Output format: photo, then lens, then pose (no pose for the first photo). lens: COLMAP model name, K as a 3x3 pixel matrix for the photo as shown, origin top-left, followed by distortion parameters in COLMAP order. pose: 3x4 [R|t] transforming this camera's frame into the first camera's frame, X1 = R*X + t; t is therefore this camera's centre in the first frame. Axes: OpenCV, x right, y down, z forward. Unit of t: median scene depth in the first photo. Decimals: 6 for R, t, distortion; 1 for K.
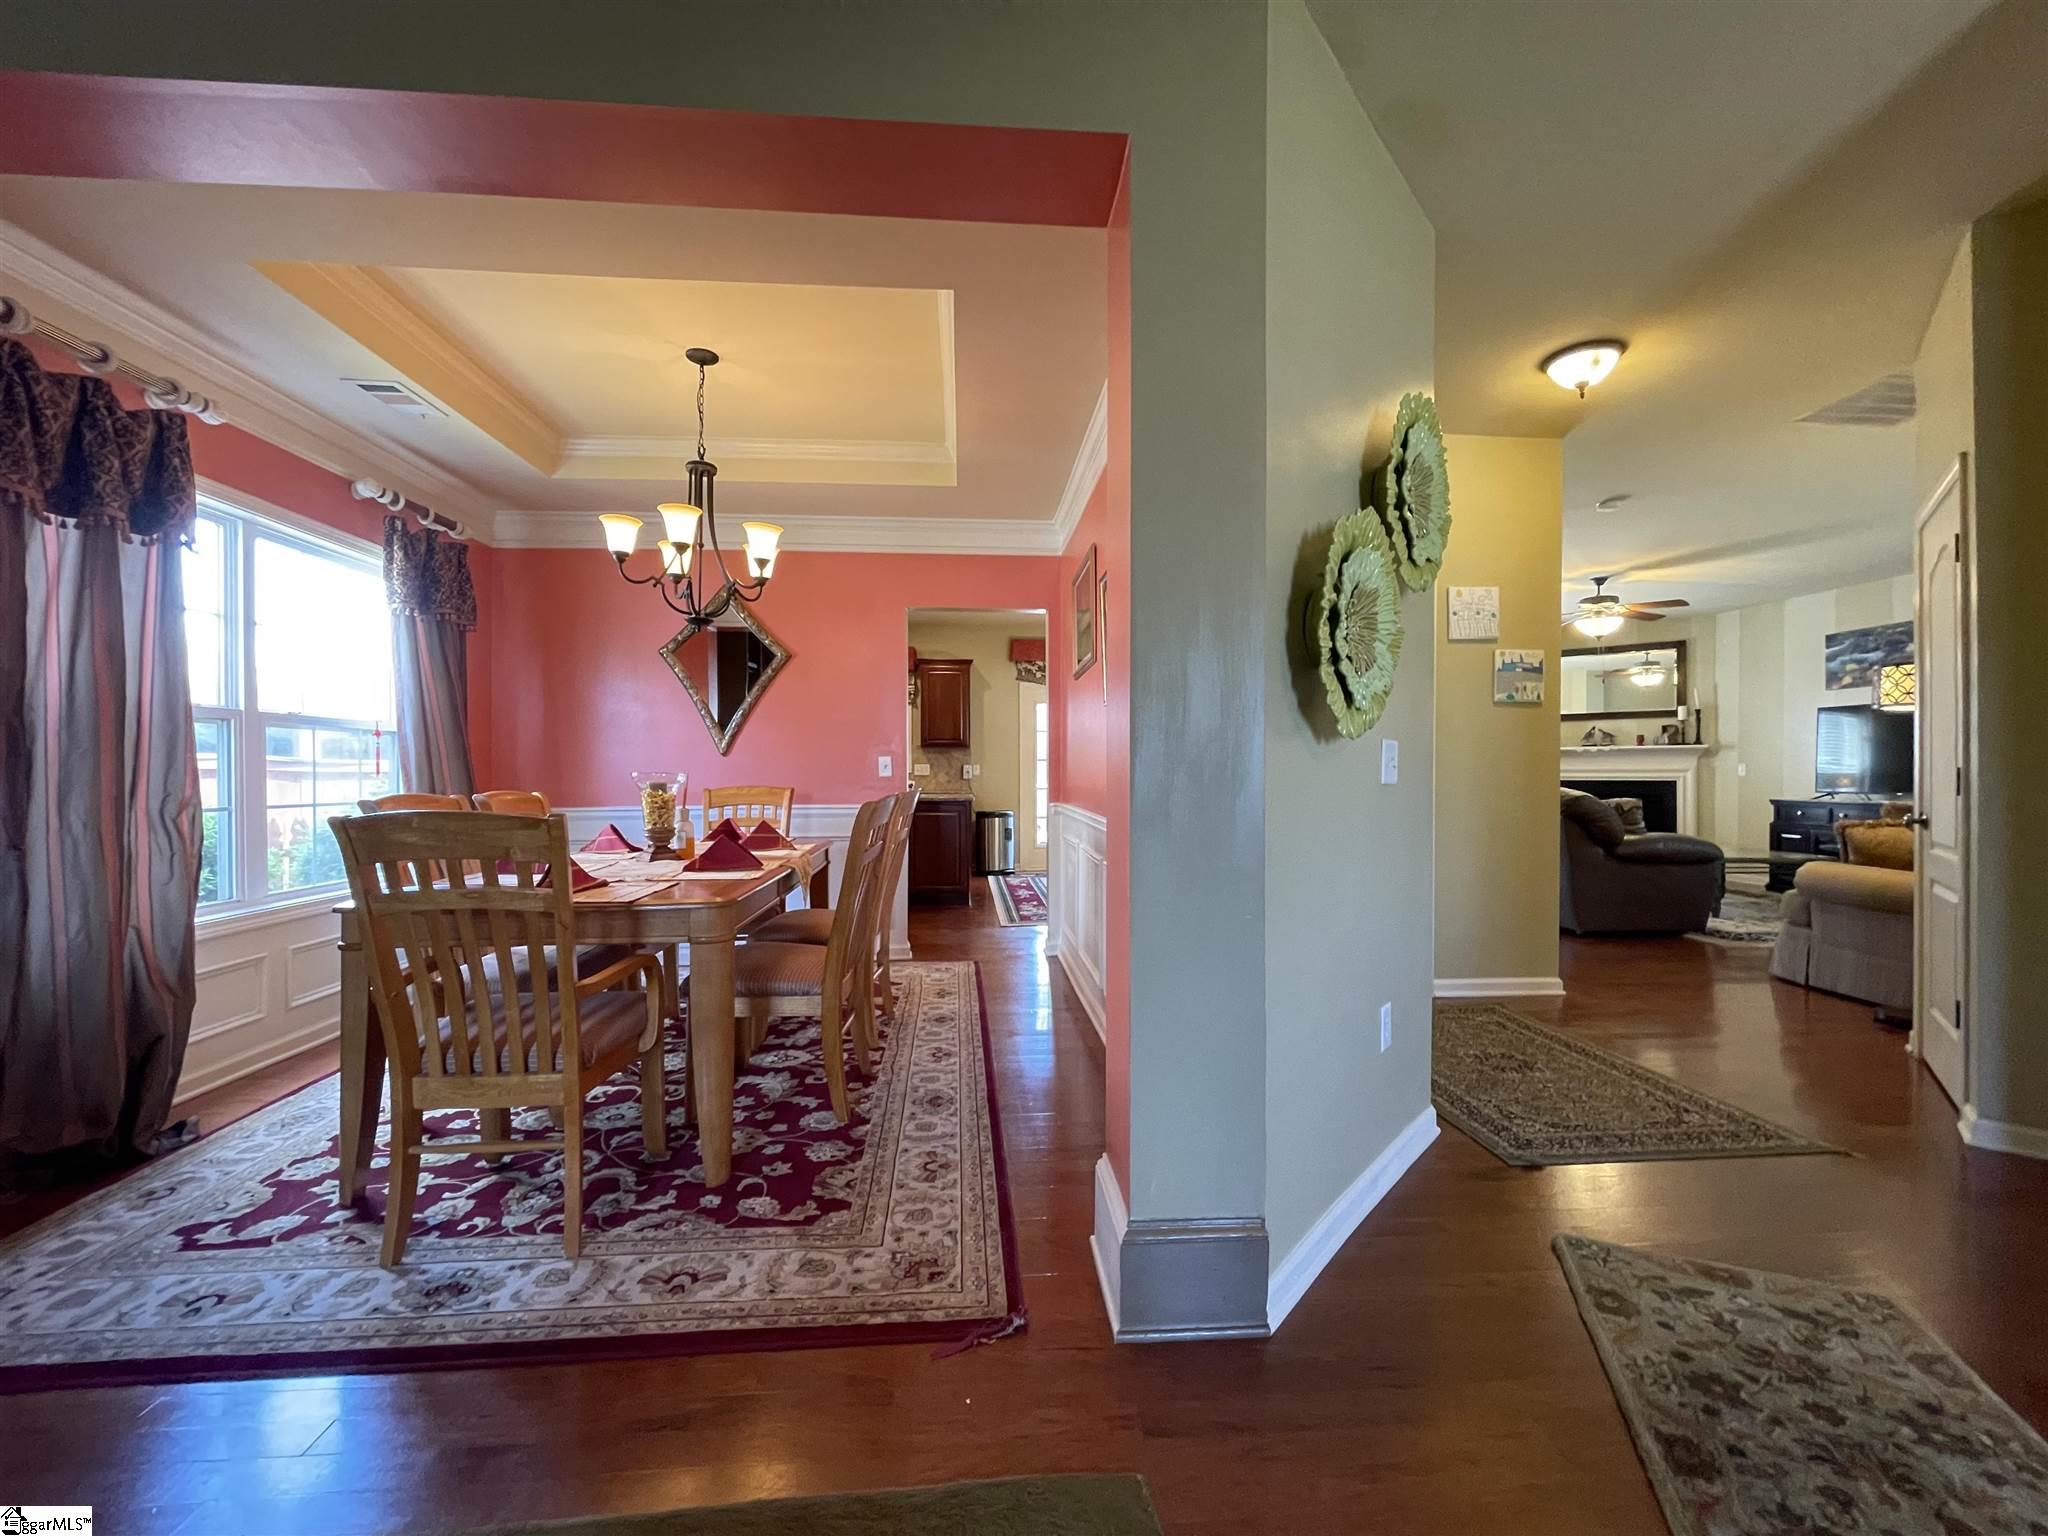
lens RADIAL K [[824.0, 0, 1025.8], [0, 824.0, 778.4], [0, 0, 1]] dist [-0.007211, 0.000390]
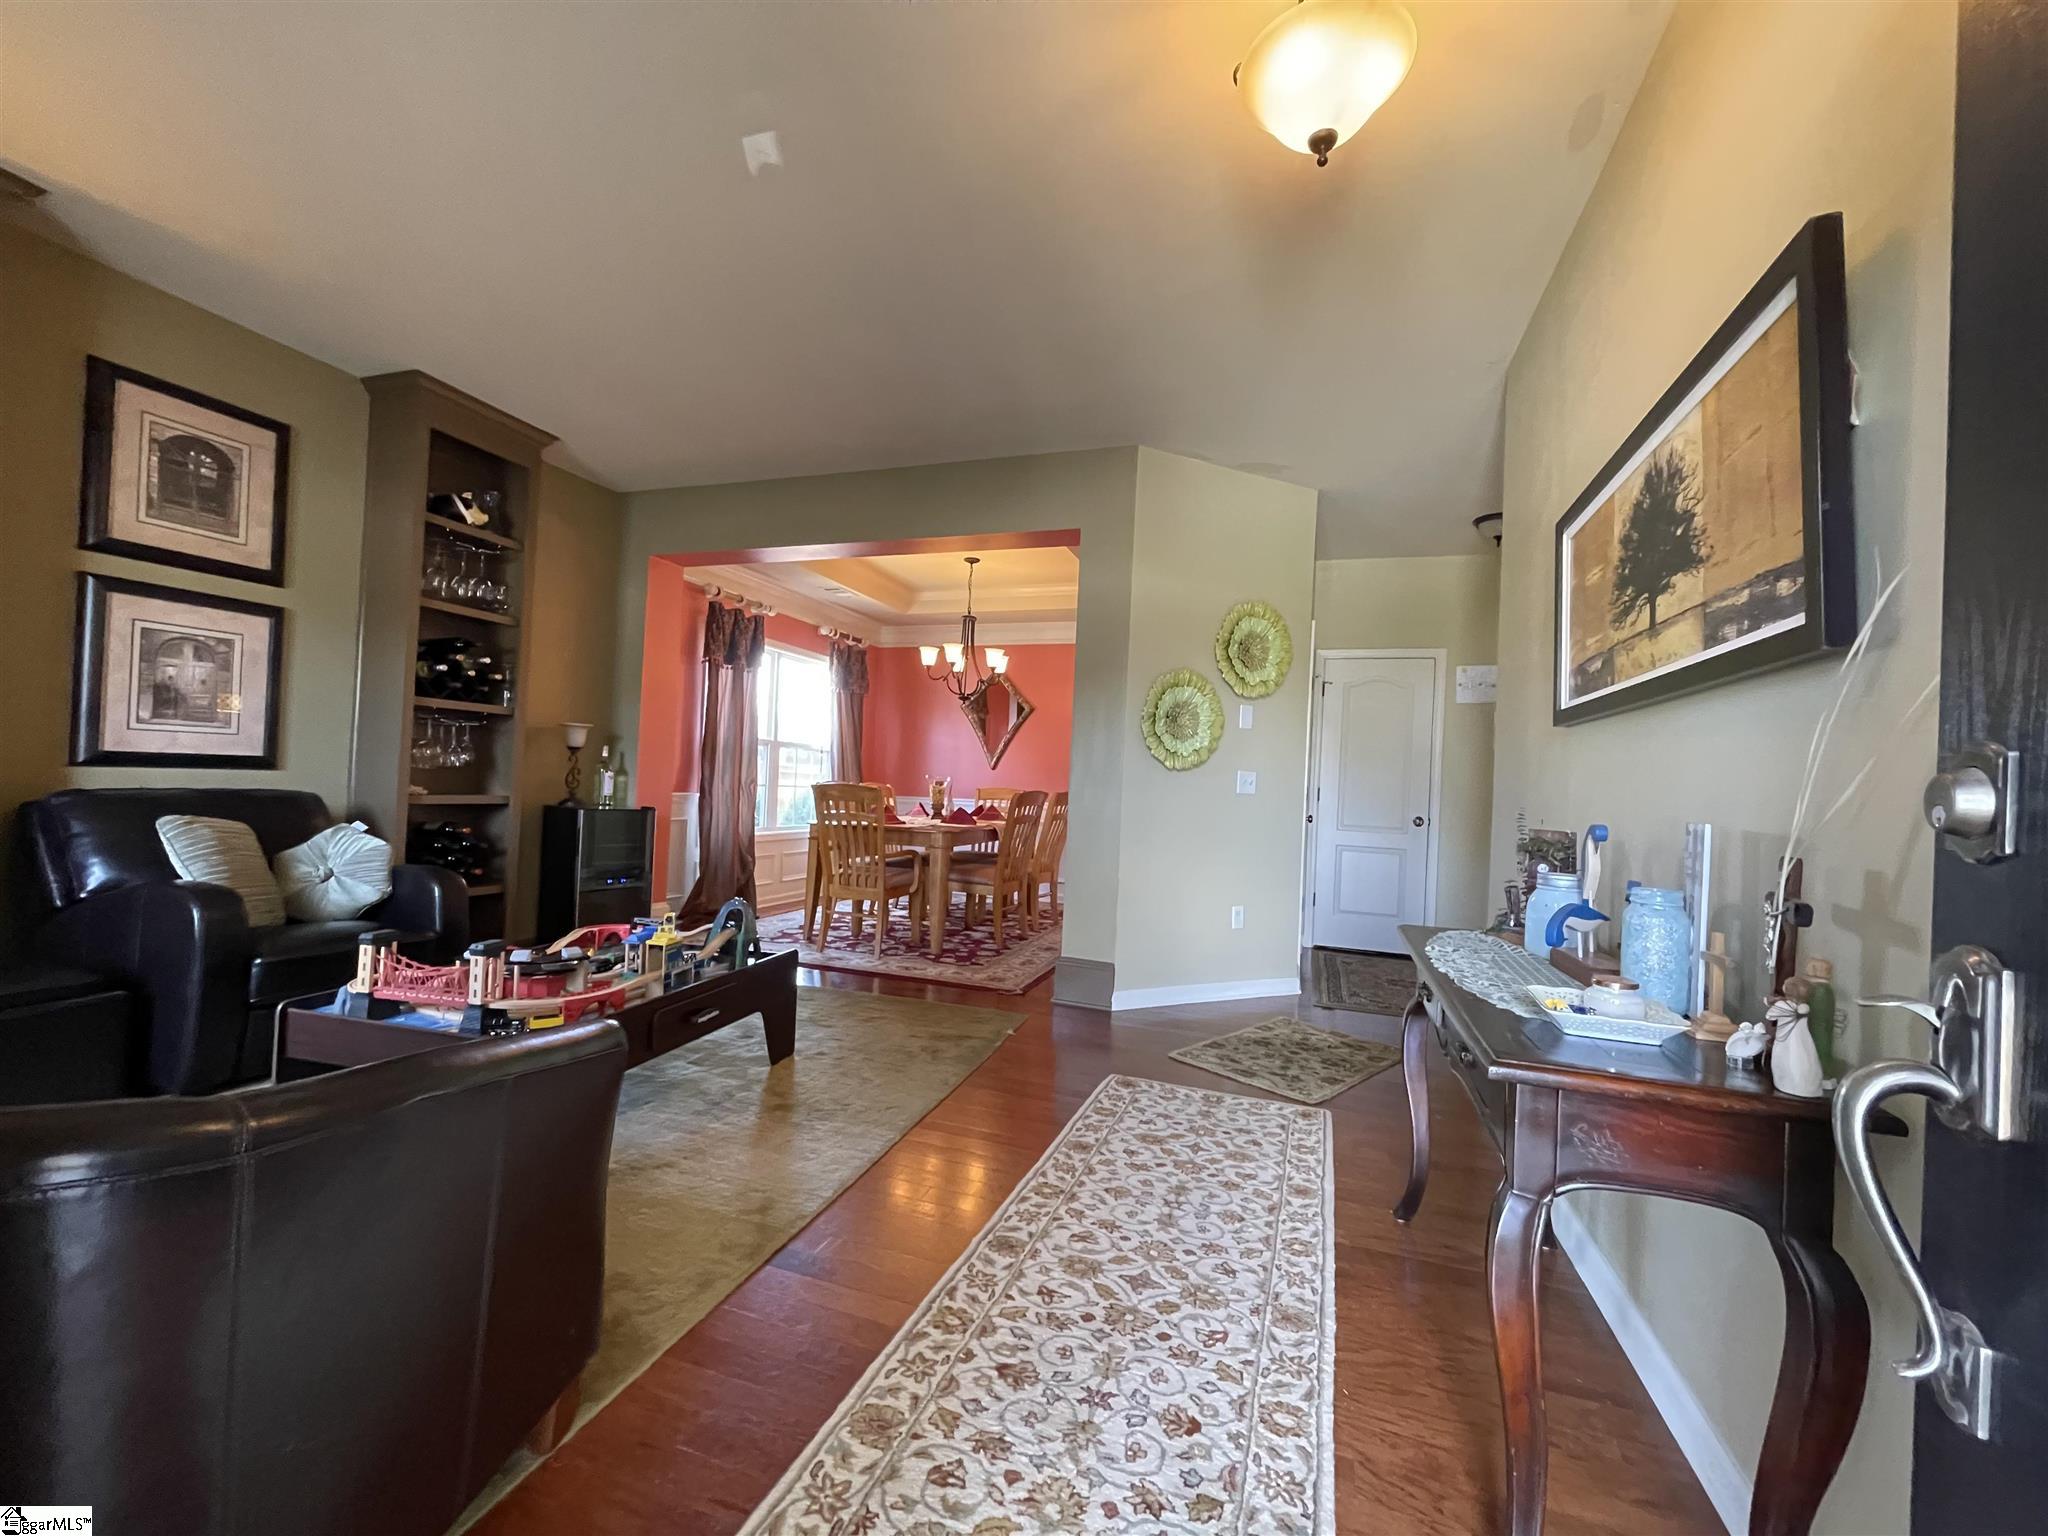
lens RADIAL K [[824.0, 0, 1018.9], [0, 824.0, 780.5], [0, 0, 1]] dist [-0.007211, 0.000390]
pose [[0.911556, 0.042626, -0.408961, 0.700868], [-0.051676, 0.998602, -0.011099, 0.019836], [0.407916, 0.031251, 0.912484, -0.944849]]
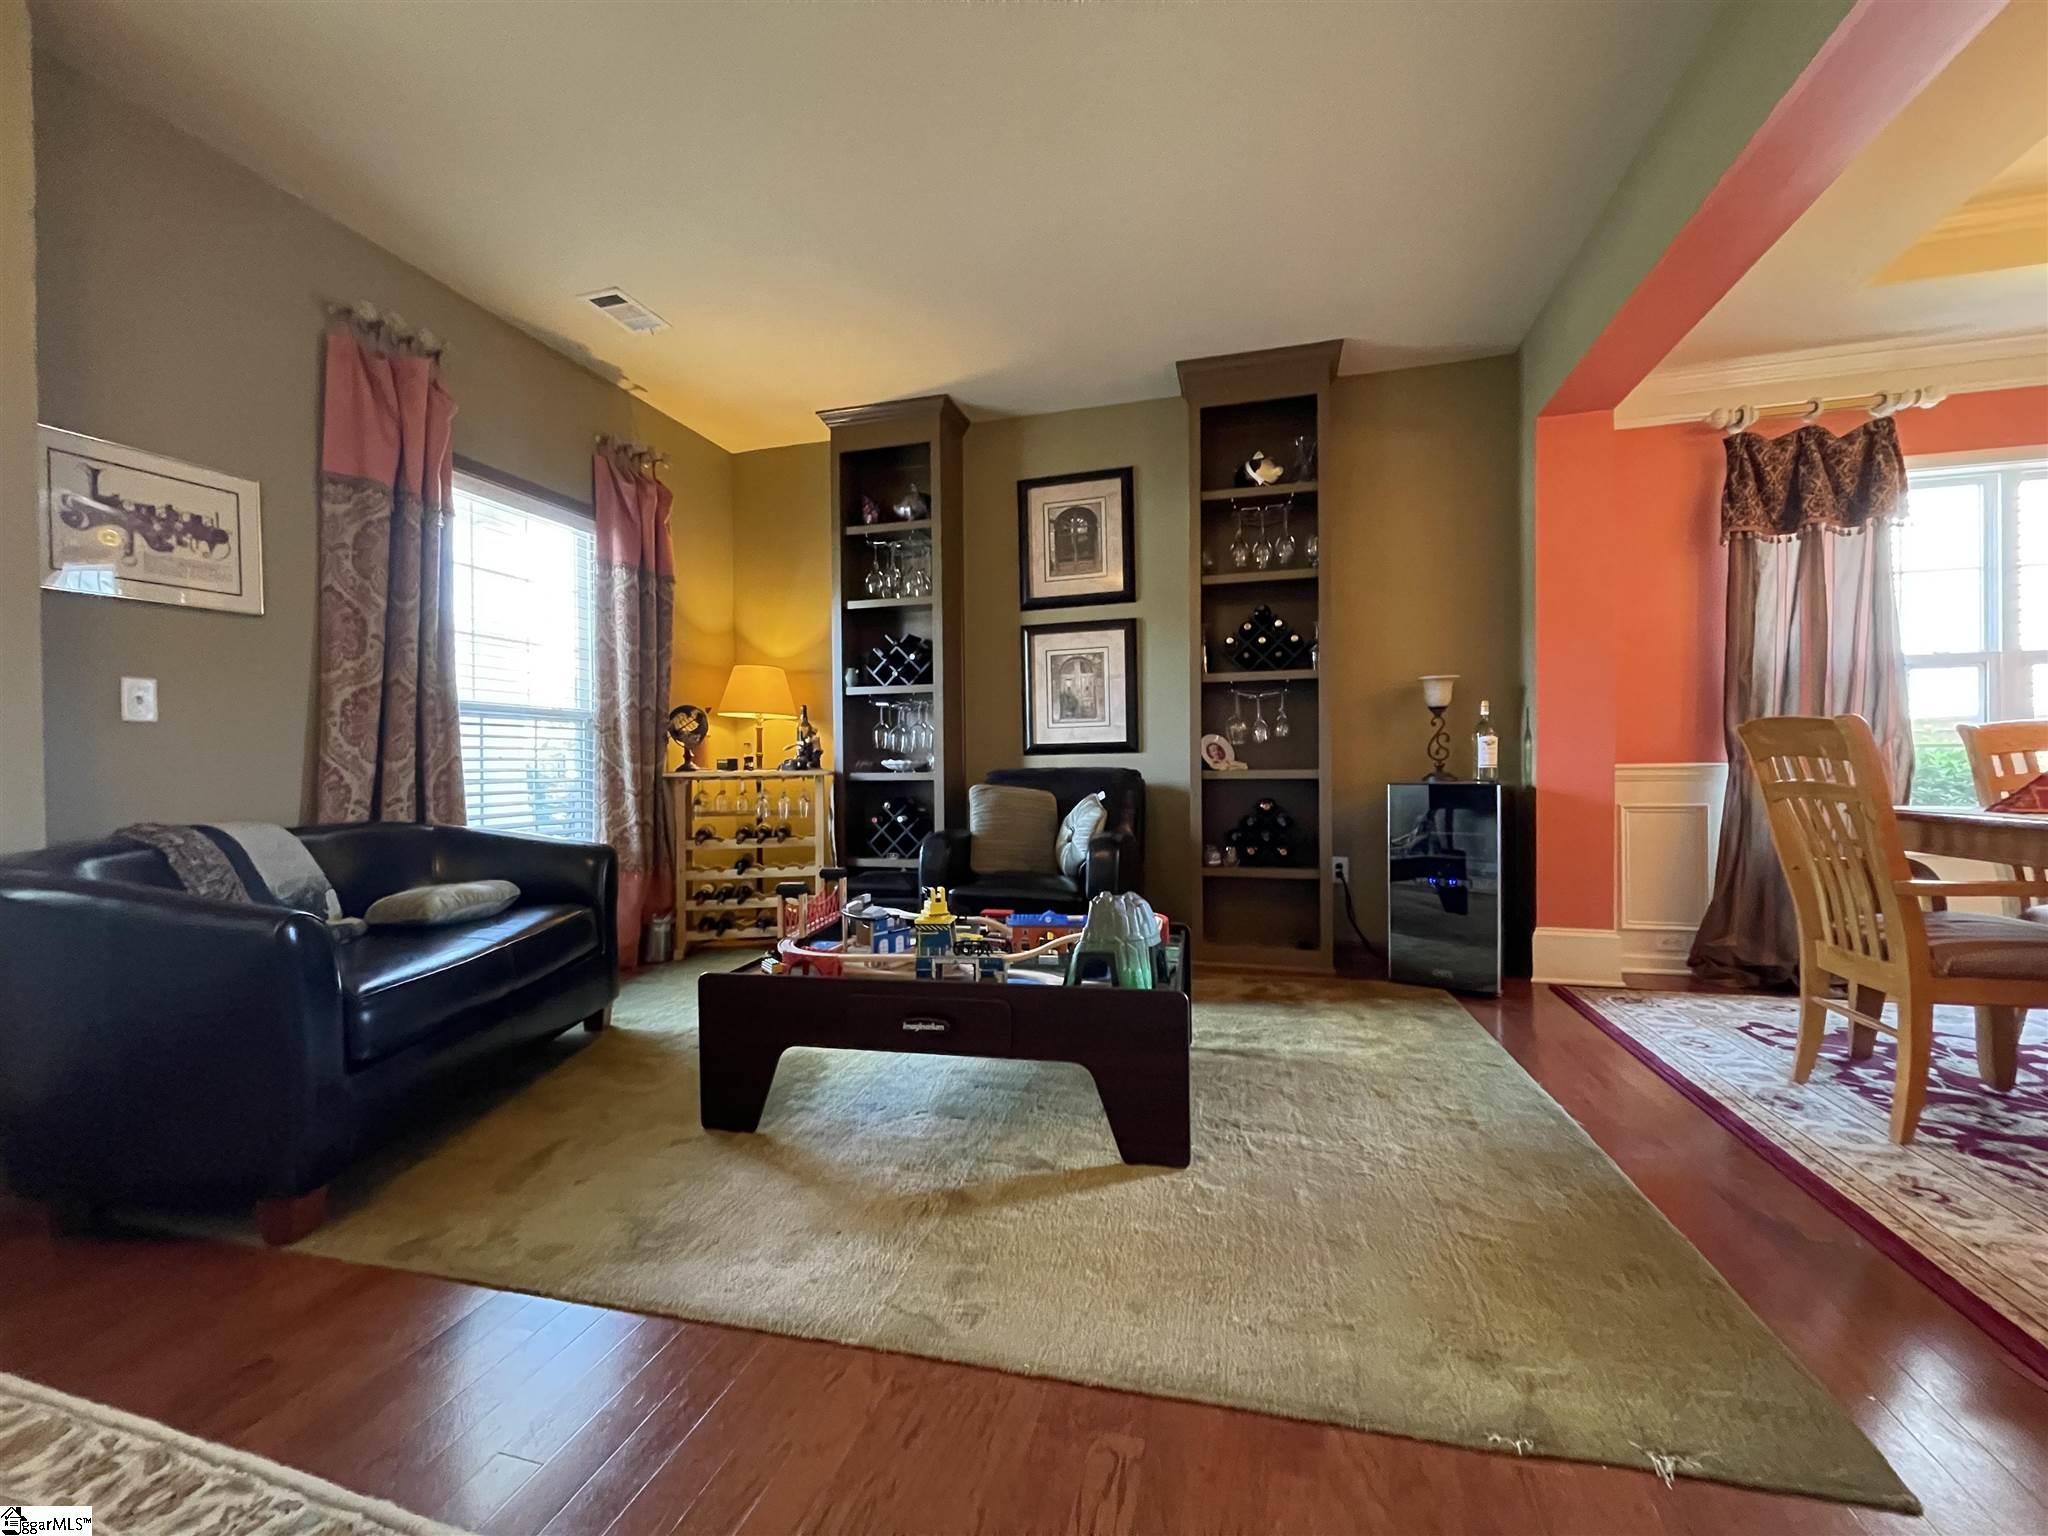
lens RADIAL K [[824.0, 0, 1039.0], [0, 824.0, 777.1], [0, 0, 1]] dist [-0.007211, 0.000390]
pose [[-0.349696, 0.015081, -0.936742, 0.624208], [0.004131, 0.999886, 0.014555, 0.078108], [0.936854, 0.001220, -0.349718, 0.267569]]
